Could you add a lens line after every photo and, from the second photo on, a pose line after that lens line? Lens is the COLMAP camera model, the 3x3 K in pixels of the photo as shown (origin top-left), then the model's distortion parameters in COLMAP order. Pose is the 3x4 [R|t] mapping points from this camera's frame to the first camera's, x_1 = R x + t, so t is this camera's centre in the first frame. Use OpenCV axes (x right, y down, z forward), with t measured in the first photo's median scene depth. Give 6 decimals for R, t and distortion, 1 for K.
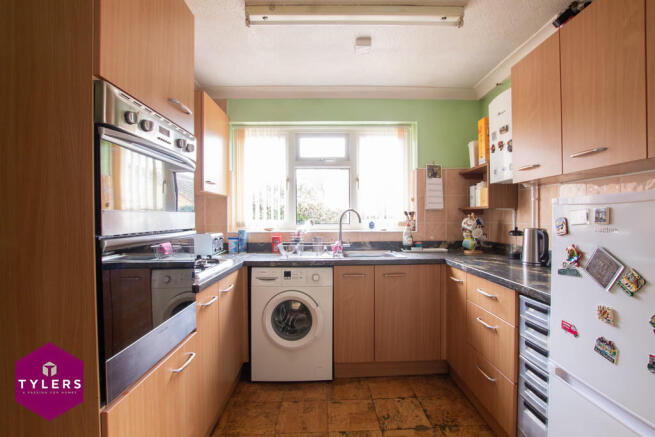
lens RADIAL K [[303.5, 0, 329.8], [0, 303.5, 221.6], [0, 0, 1]] dist [-0.036305, 0.000029]
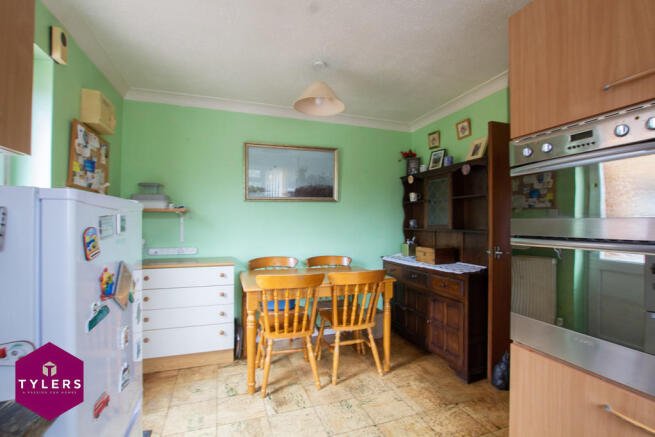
lens RADIAL K [[303.5, 0, 329.8], [0, 303.5, 221.6], [0, 0, 1]] dist [-0.036305, 0.000029]
pose [[-0.952086, -0.000714, -0.305831, 0.240137], [-0.004647, 0.999916, 0.012134, -0.014120], [0.305796, 0.012974, -0.952009, 0.765319]]
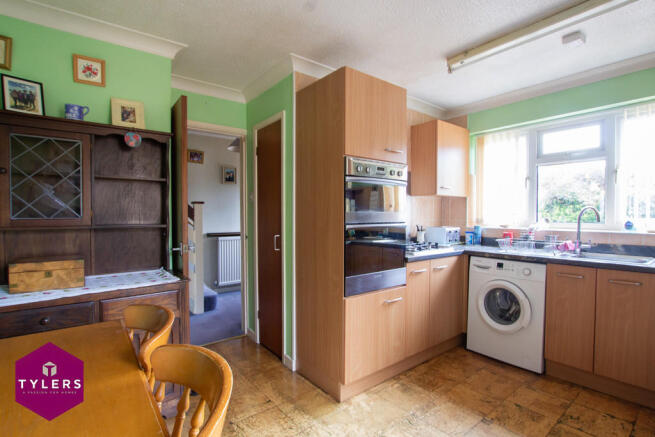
lens RADIAL K [[303.5, 0, 329.8], [0, 303.5, 221.6], [0, 0, 1]] dist [-0.036305, 0.000029]
pose [[0.601580, 0.025290, -0.798412, 0.360624], [-0.015022, 0.999680, 0.020347, -0.003554], [0.798671, -0.000246, 0.601767, -0.182820]]
